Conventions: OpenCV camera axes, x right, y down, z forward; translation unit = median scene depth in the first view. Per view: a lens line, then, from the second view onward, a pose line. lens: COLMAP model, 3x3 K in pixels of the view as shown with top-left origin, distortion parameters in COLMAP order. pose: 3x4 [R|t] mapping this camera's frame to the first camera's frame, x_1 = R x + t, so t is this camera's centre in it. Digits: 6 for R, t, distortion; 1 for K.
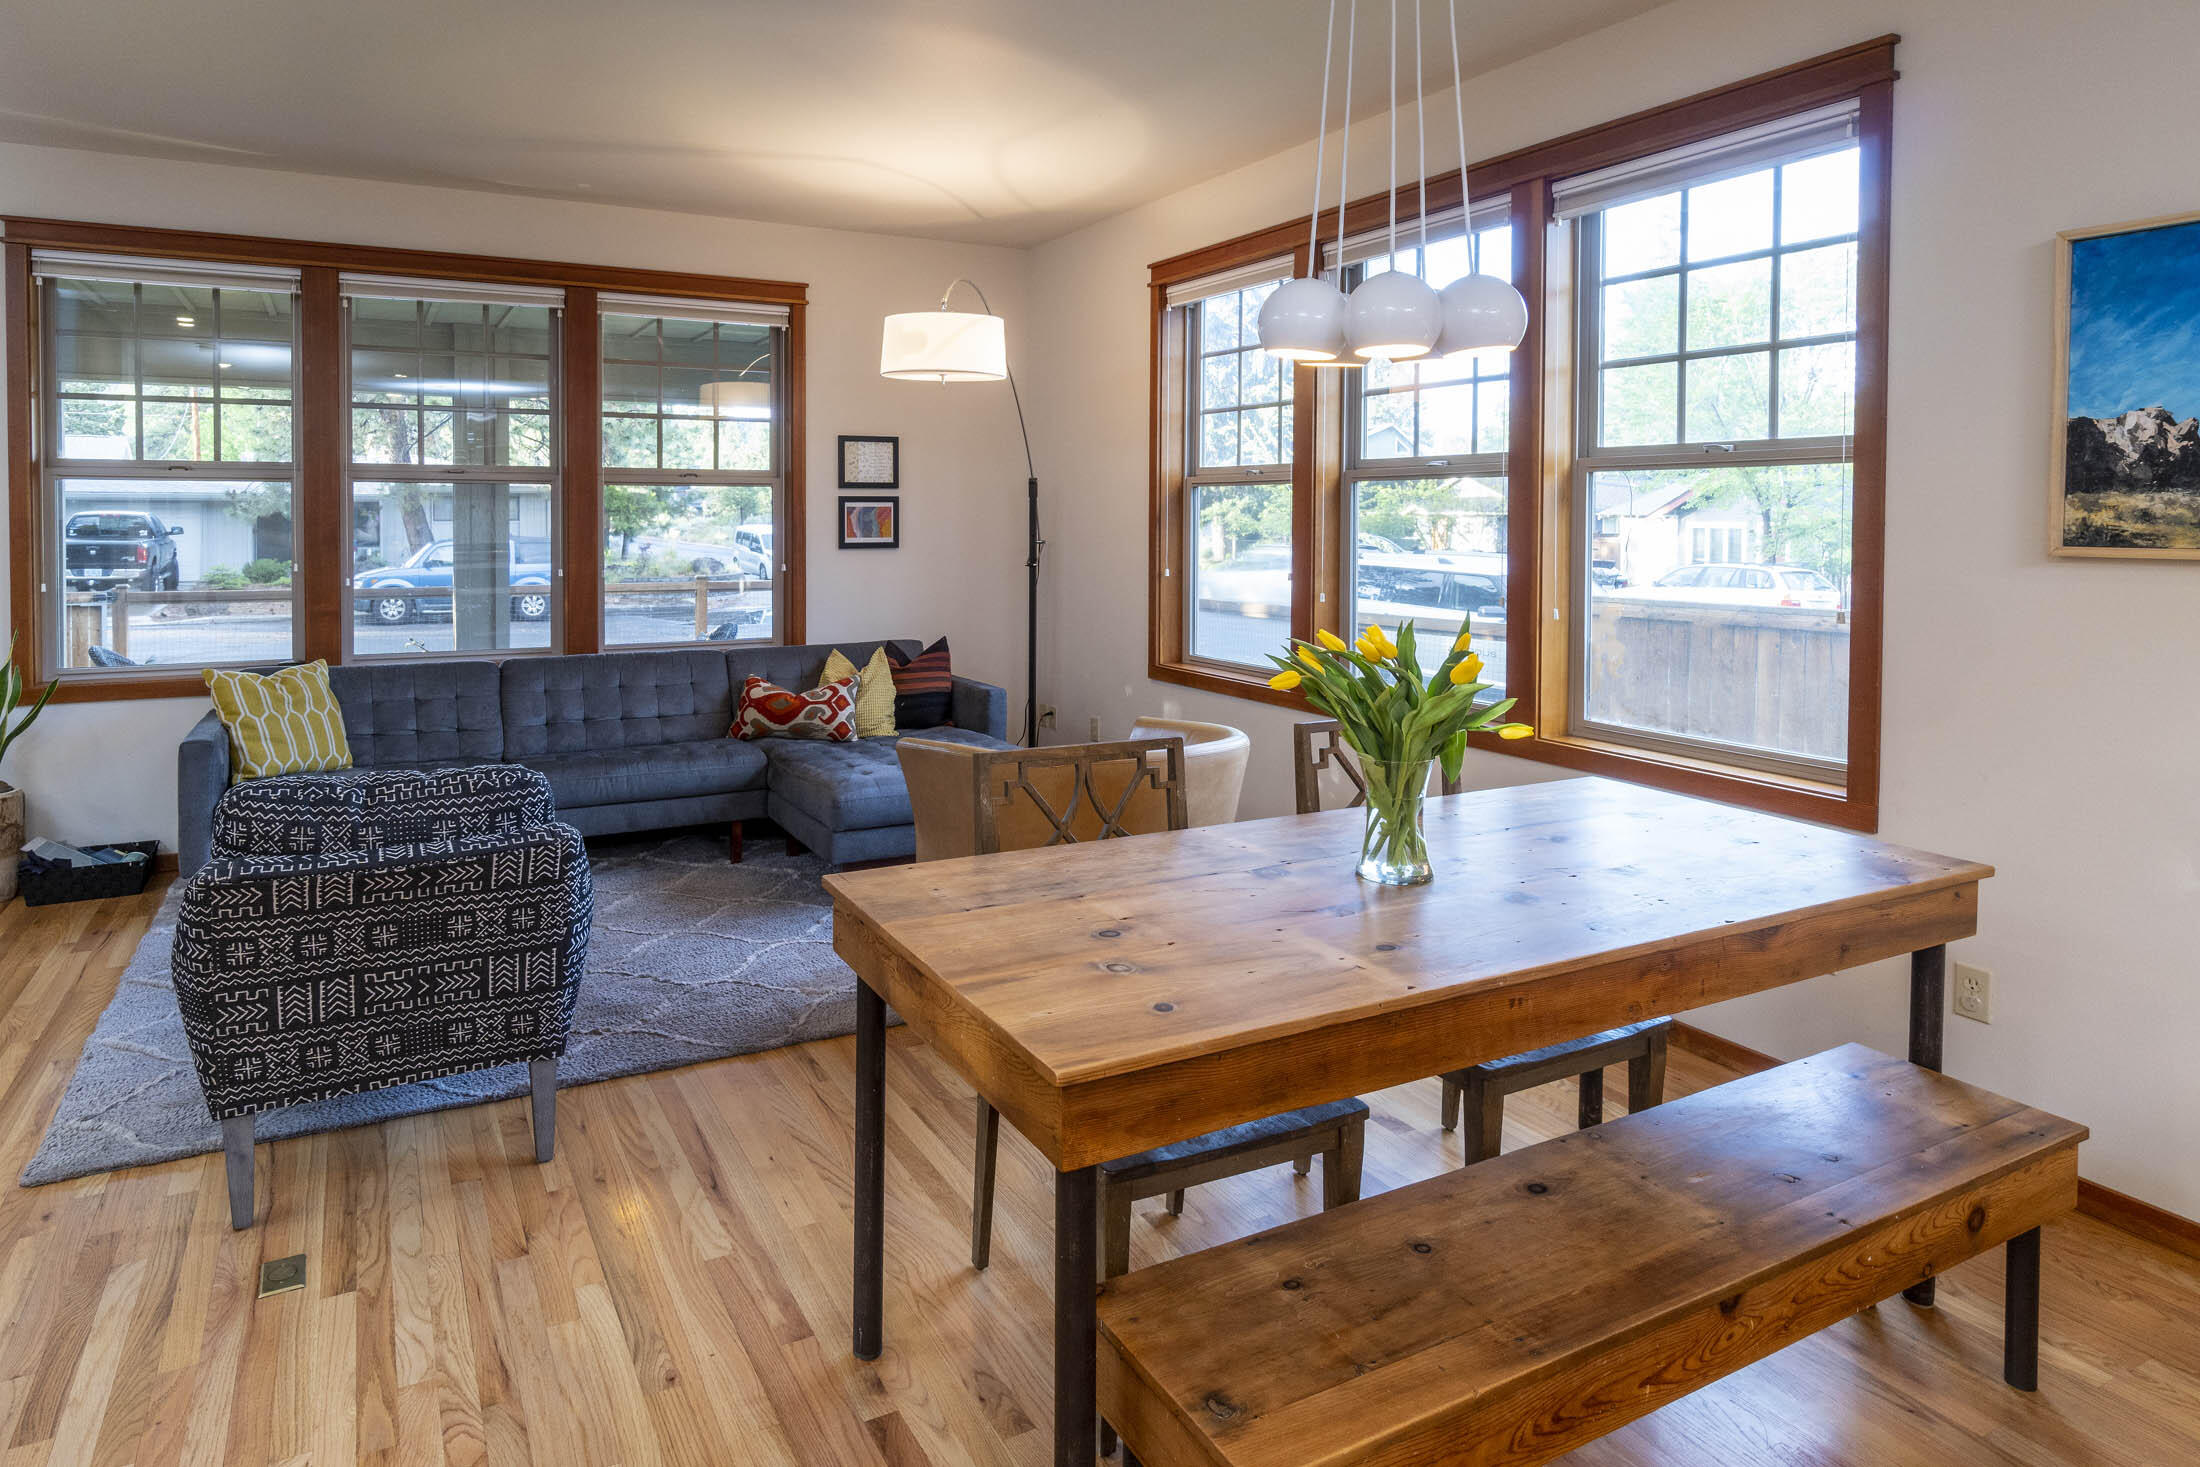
lens RADIAL K [[1308.9, 0, 1047.7], [0, 1308.9, 516.5], [0, 0, 1]] dist [-0.003727, -0.000737]
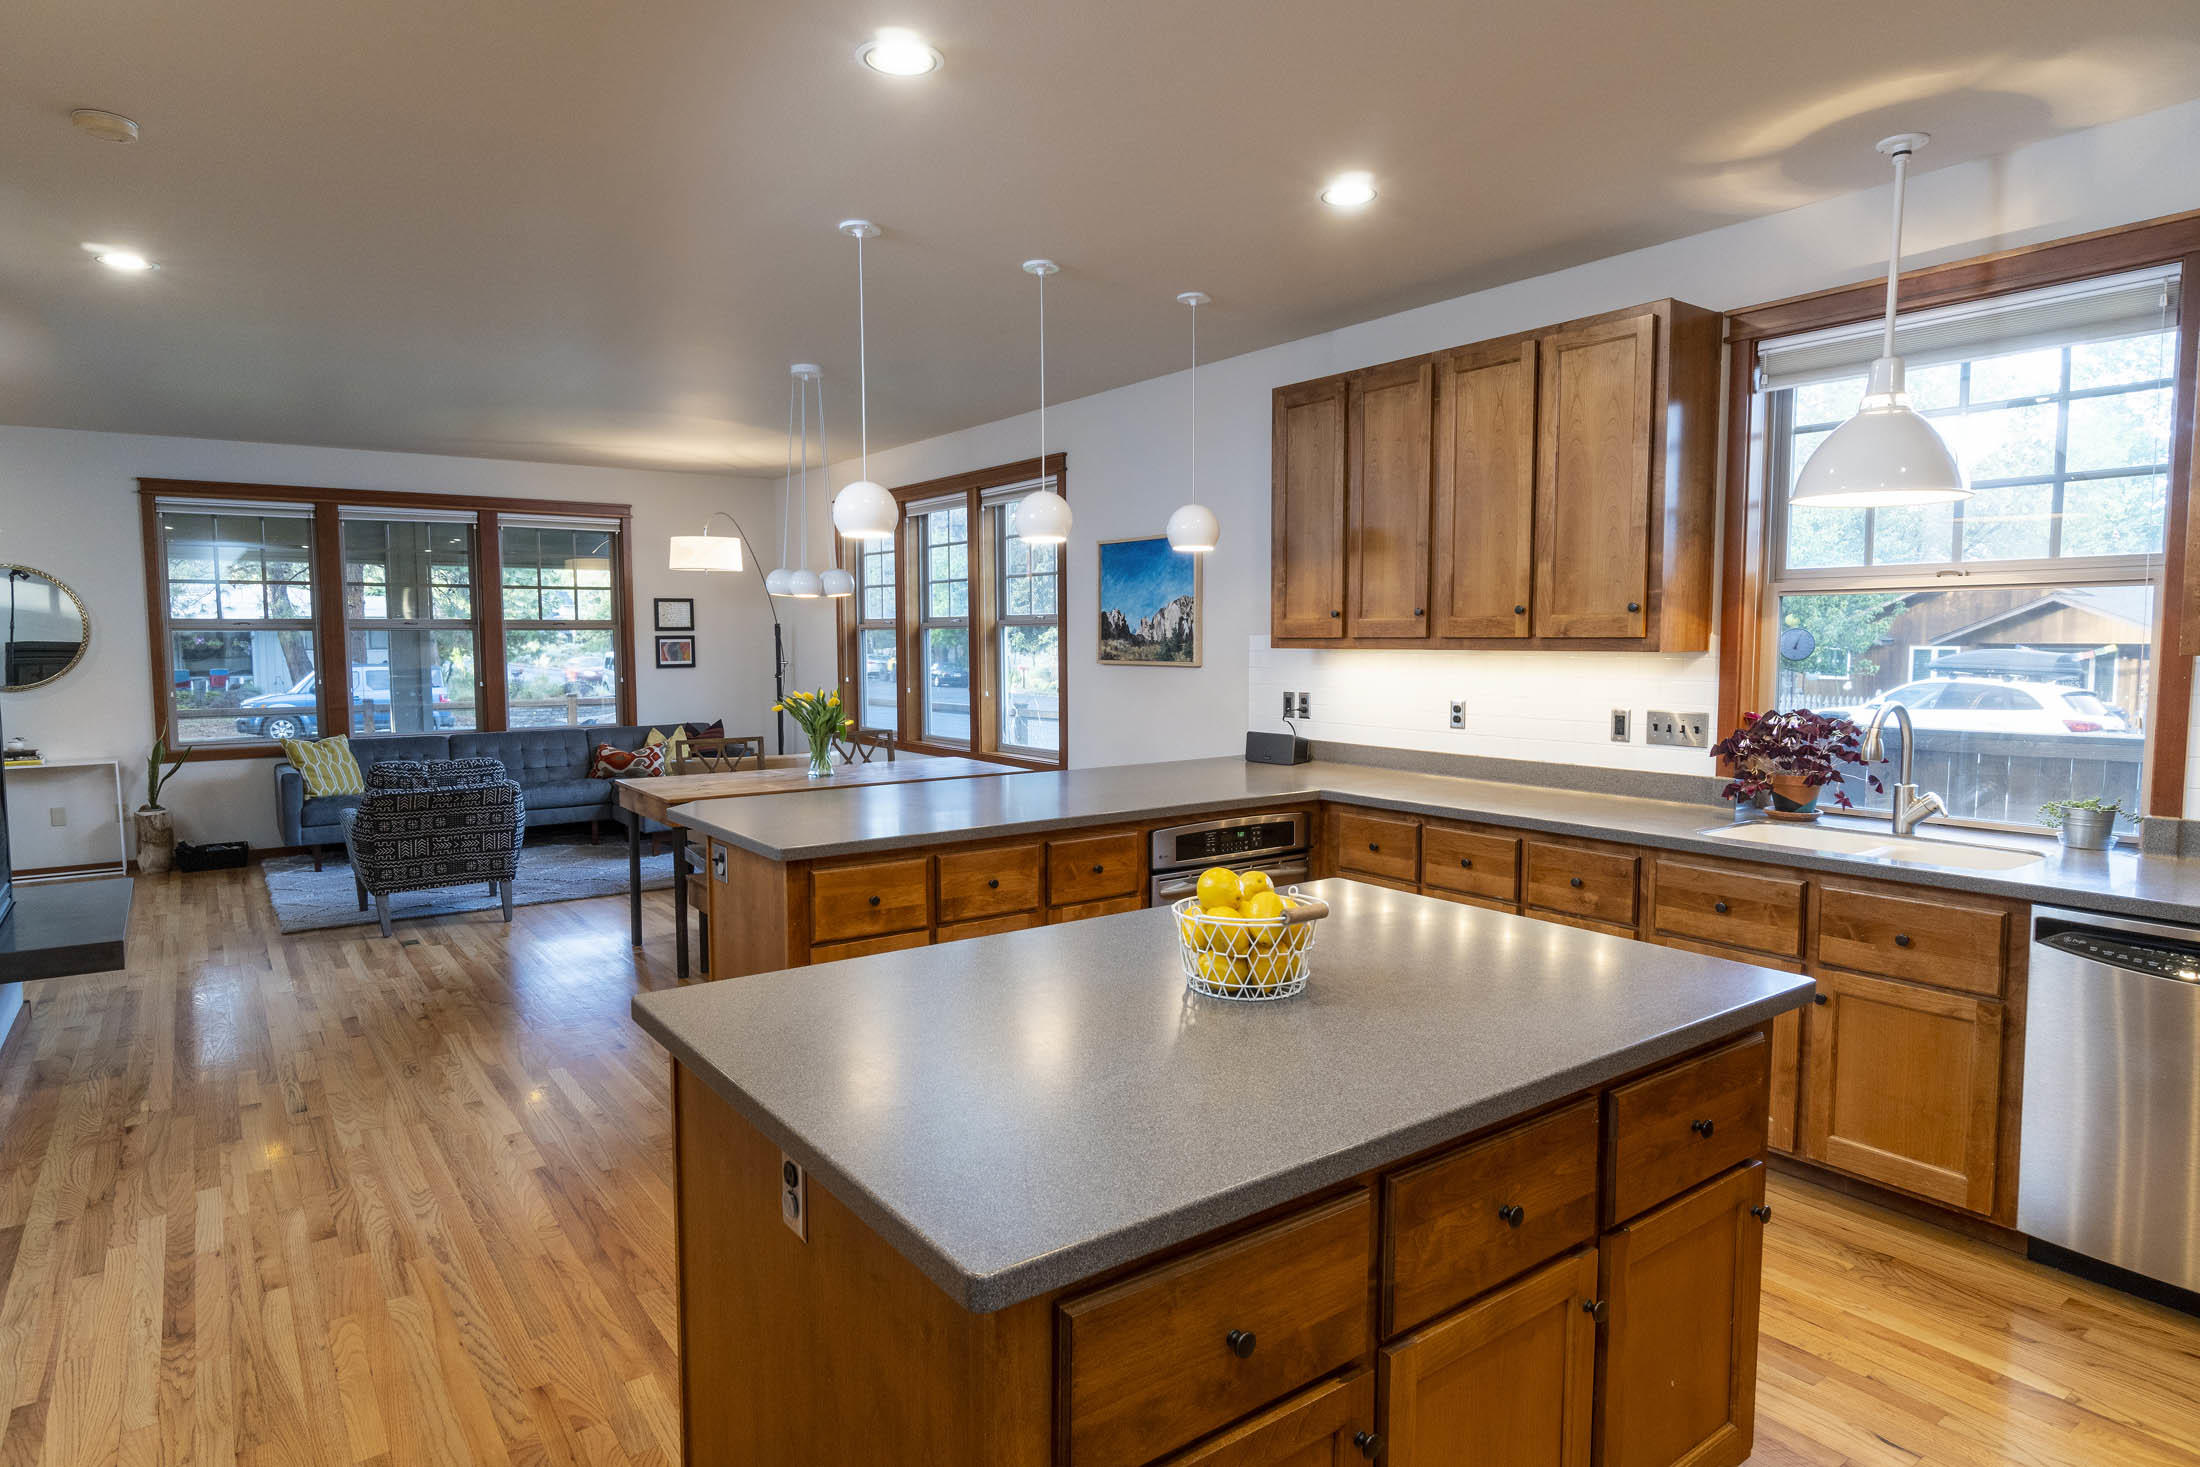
lens RADIAL K [[1239.5, 0, 1100.0], [0, 1239.5, 733.5], [0, 0, 1]] dist [-0.029344, 0.000311]
pose [[0.989371, -0.016587, 0.144464, 0.180058], [0.005657, 0.997111, 0.075745, -0.008109], [-0.145303, -0.074123, 0.986607, -0.665000]]
